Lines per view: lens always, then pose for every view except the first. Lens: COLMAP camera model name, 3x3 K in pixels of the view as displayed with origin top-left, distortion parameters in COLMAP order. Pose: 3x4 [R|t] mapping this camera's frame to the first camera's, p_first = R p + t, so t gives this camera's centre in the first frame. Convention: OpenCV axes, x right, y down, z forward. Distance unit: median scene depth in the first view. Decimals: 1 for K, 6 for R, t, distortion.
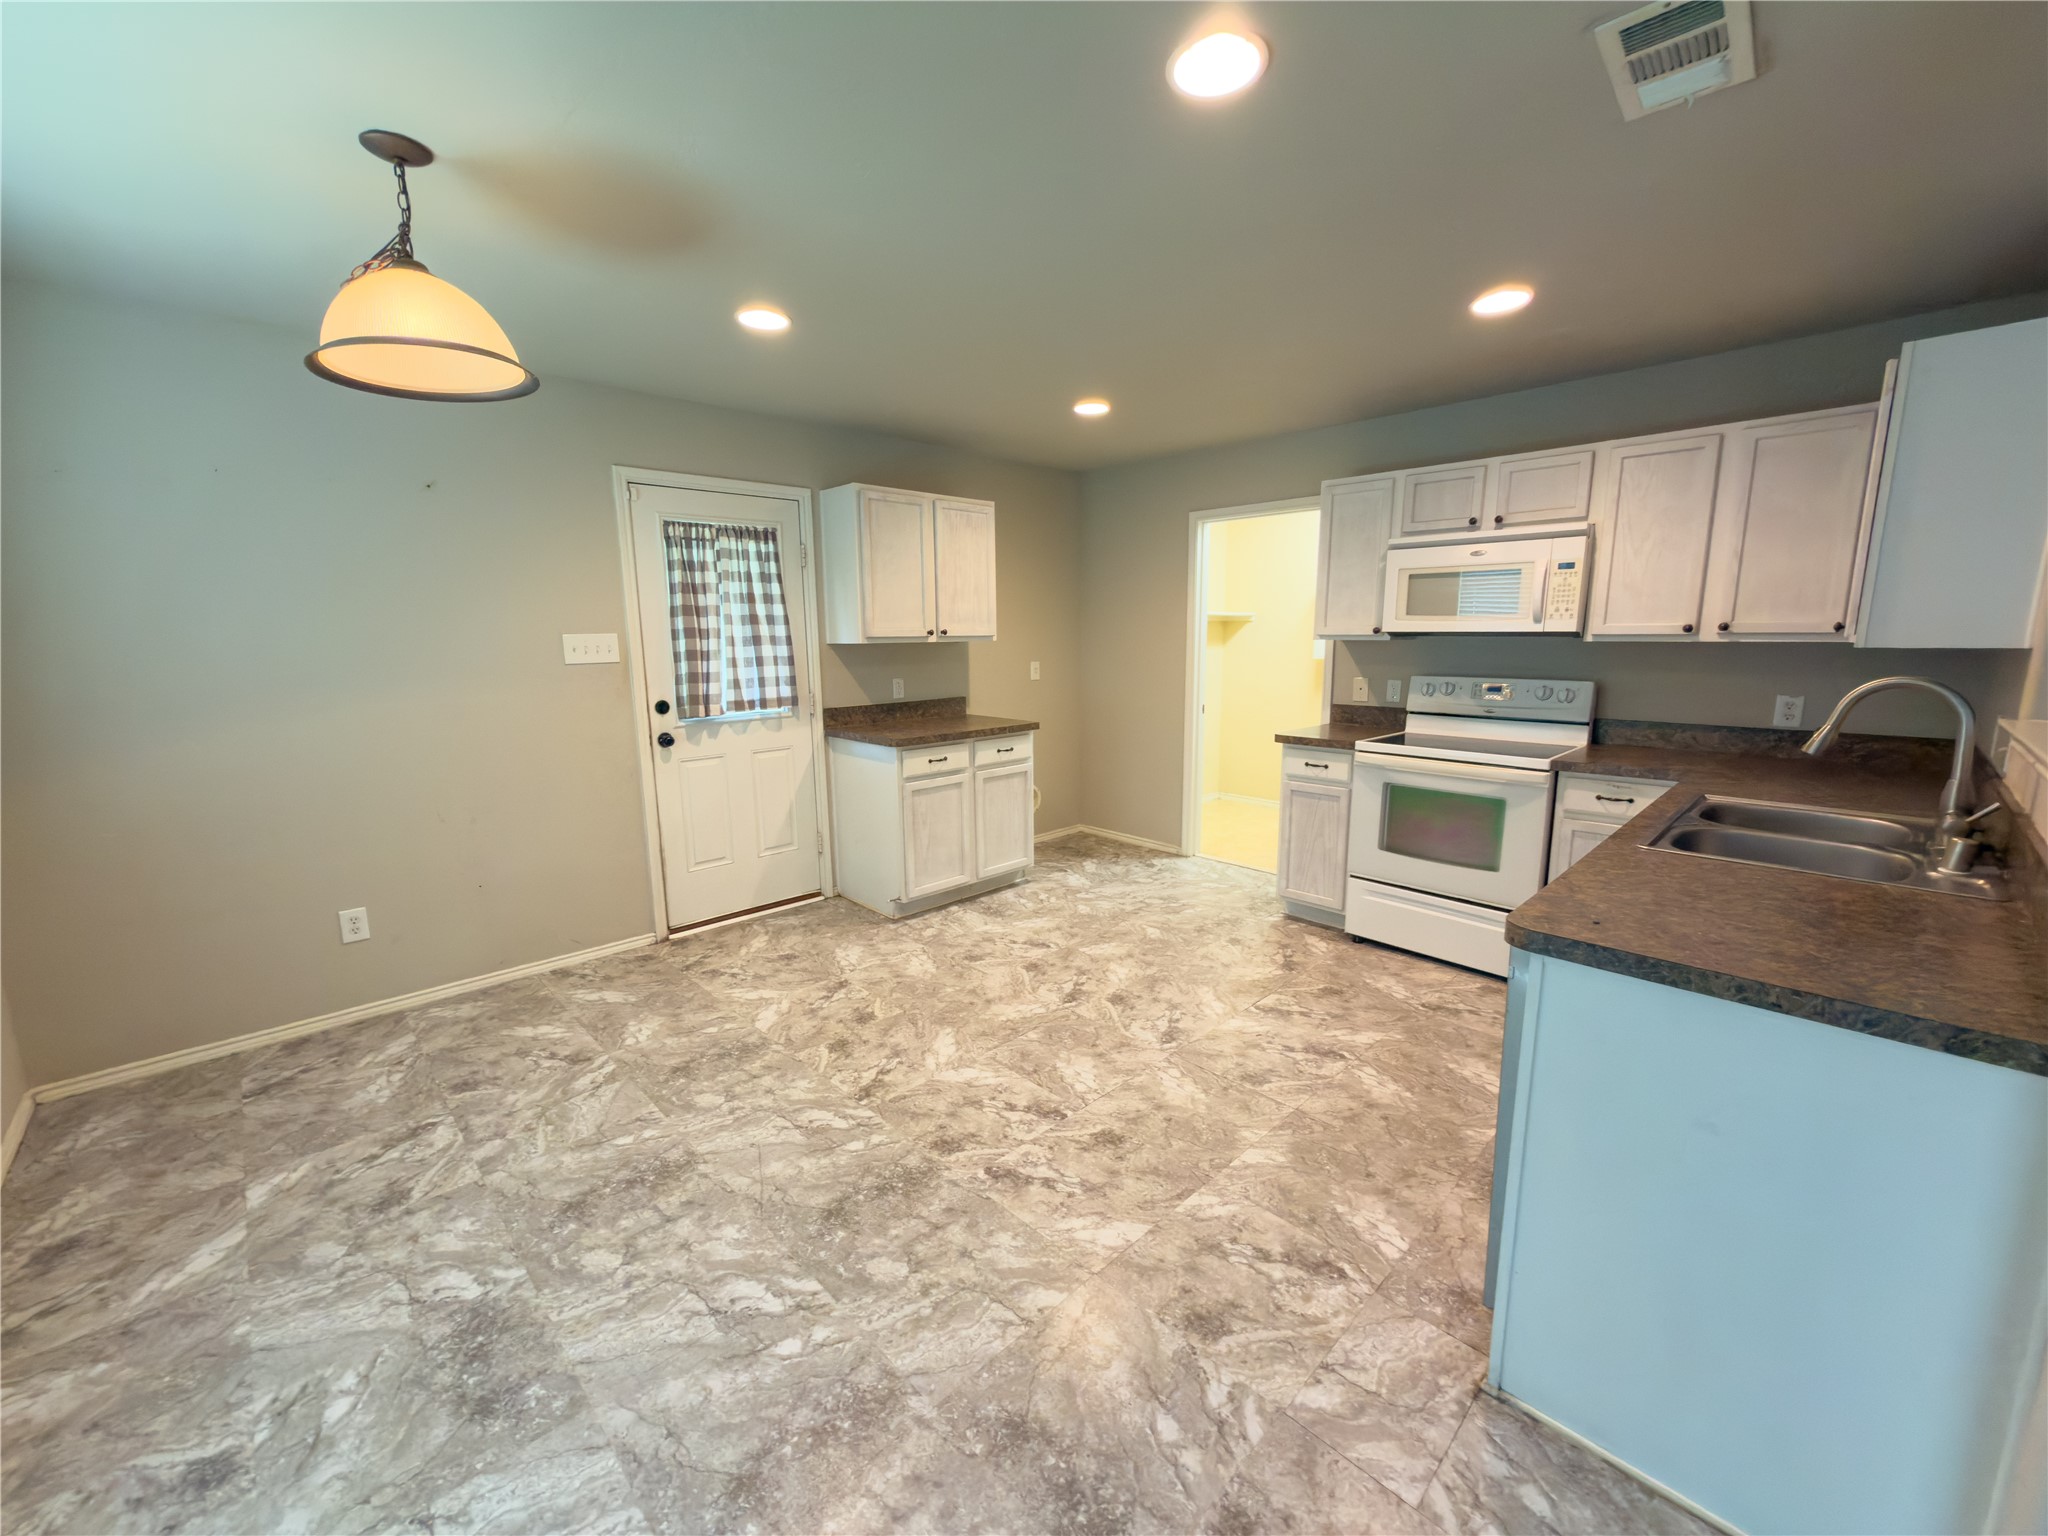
lens RADIAL K [[818.1, 0, 1030.7], [0, 818.1, 772.1], [0, 0, 1]] dist [0.001267, -0.000221]
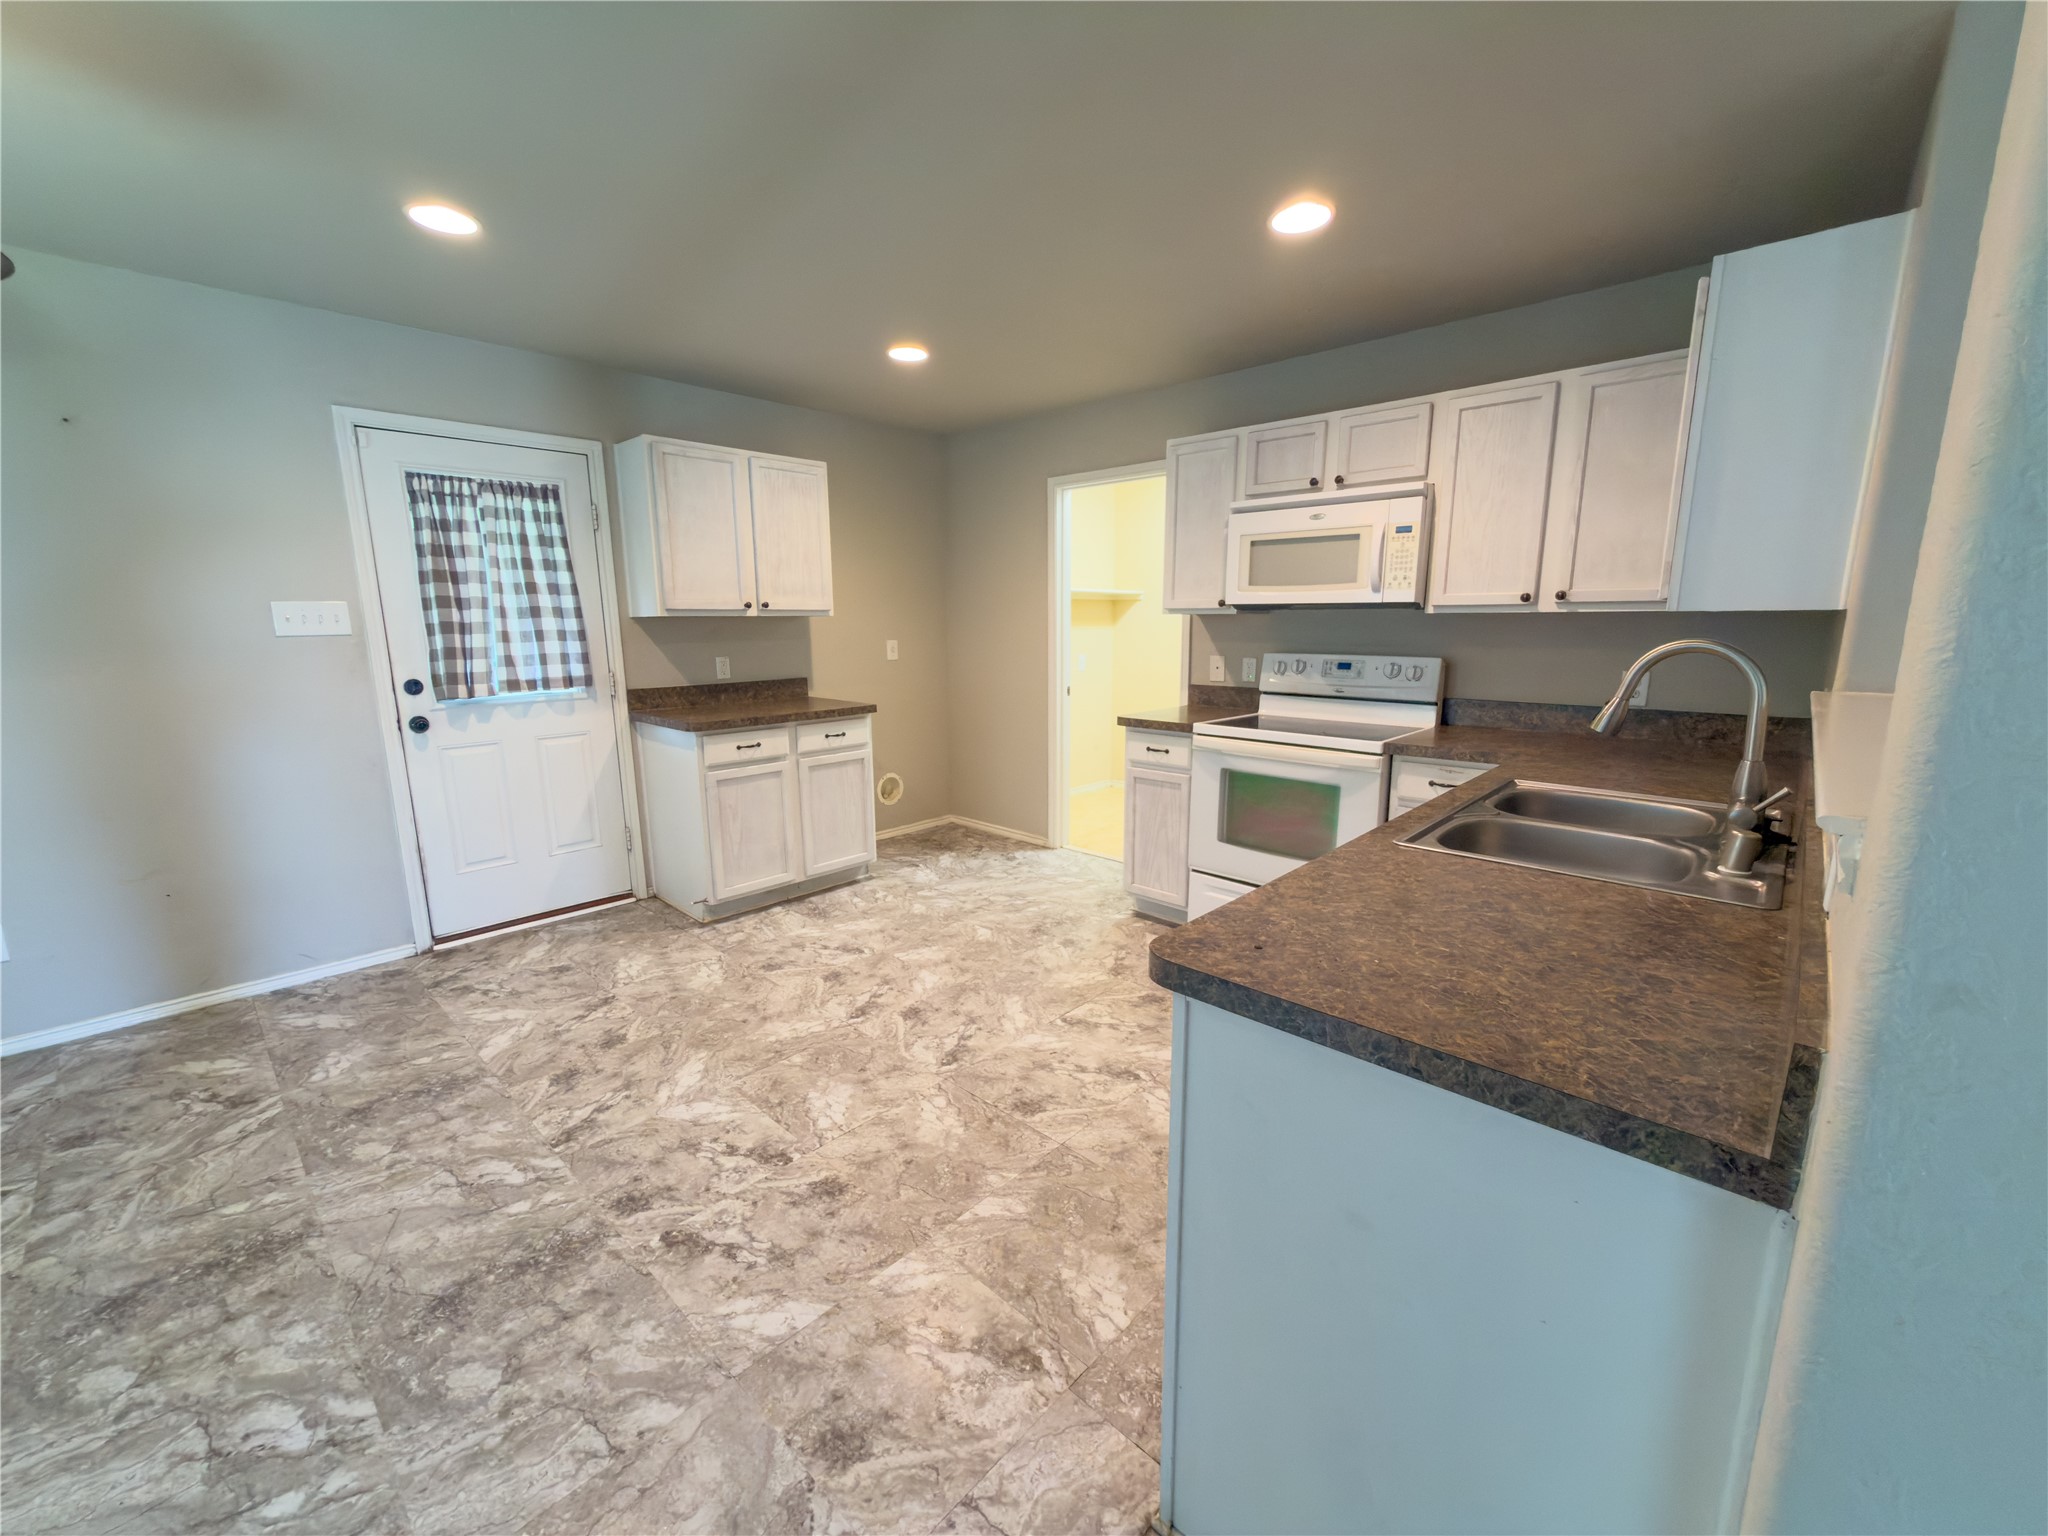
lens RADIAL K [[818.1, 0, 1031.3], [0, 818.1, 771.8], [0, 0, 1]] dist [0.001267, -0.000221]
pose [[0.998782, -0.005759, 0.048997, 0.196871], [0.005065, 0.999885, 0.014271, 0.002701], [-0.049073, -0.014005, 0.998697, 0.108207]]
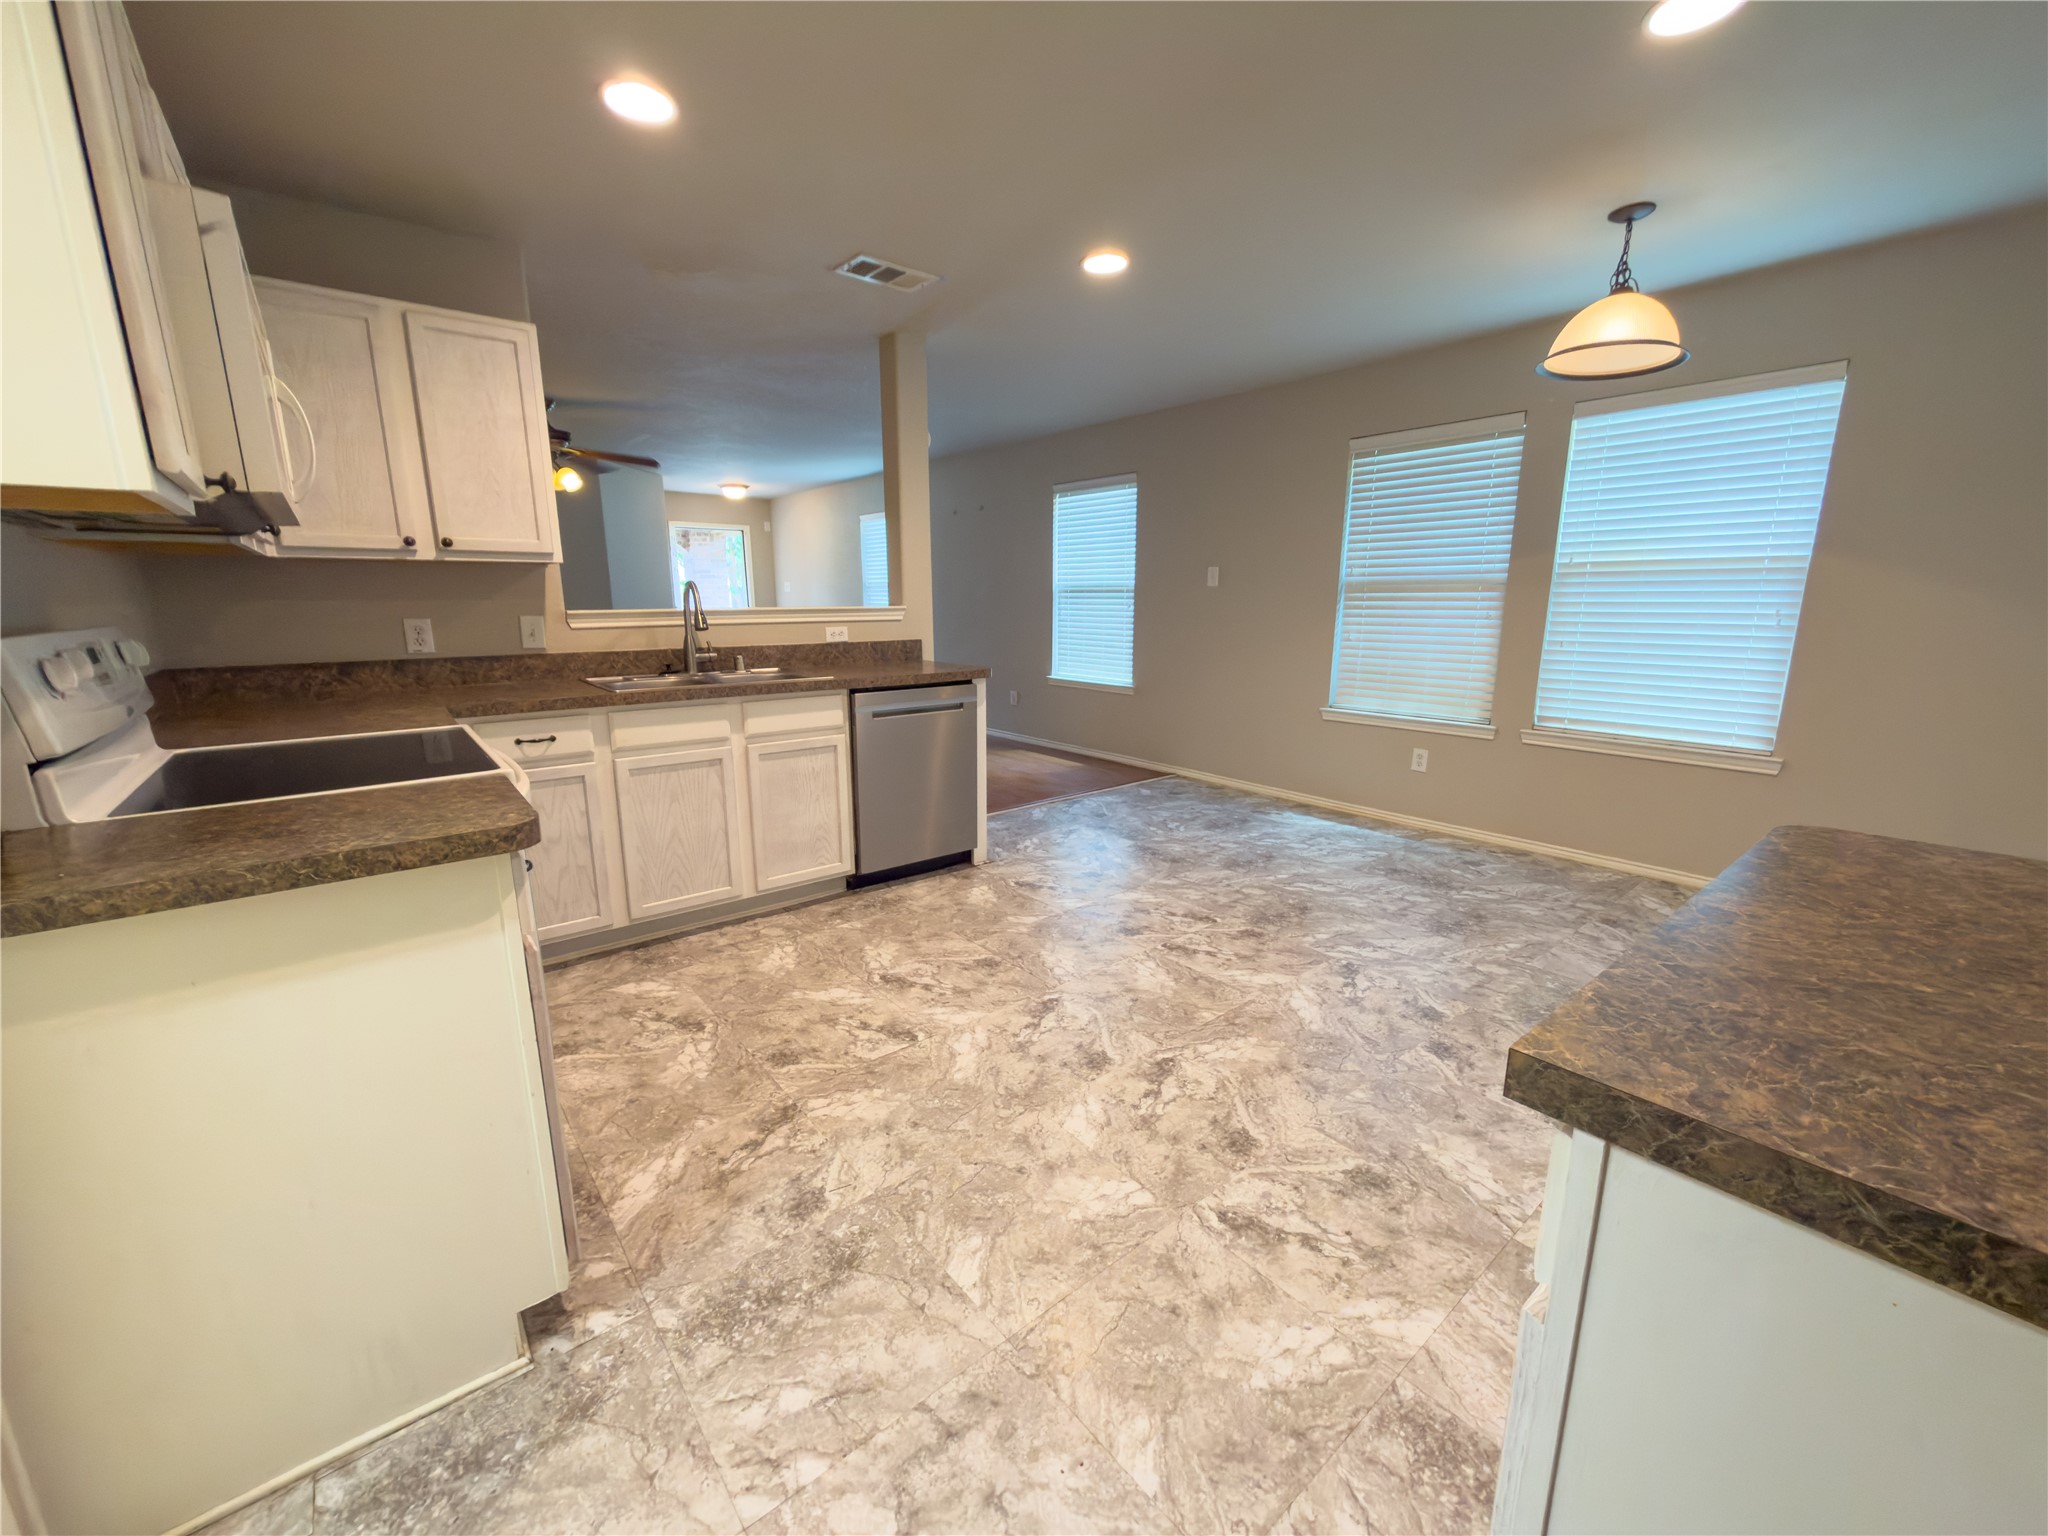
lens RADIAL K [[818.1, 0, 1035.4], [0, 818.1, 758.2], [0, 0, 1]] dist [0.001267, -0.000221]
pose [[-0.996880, -0.004165, 0.078819, 0.106050], [0.024564, 0.932644, 0.359960, -0.219523], [-0.075009, 0.360773, -0.929632, 1.585953]]
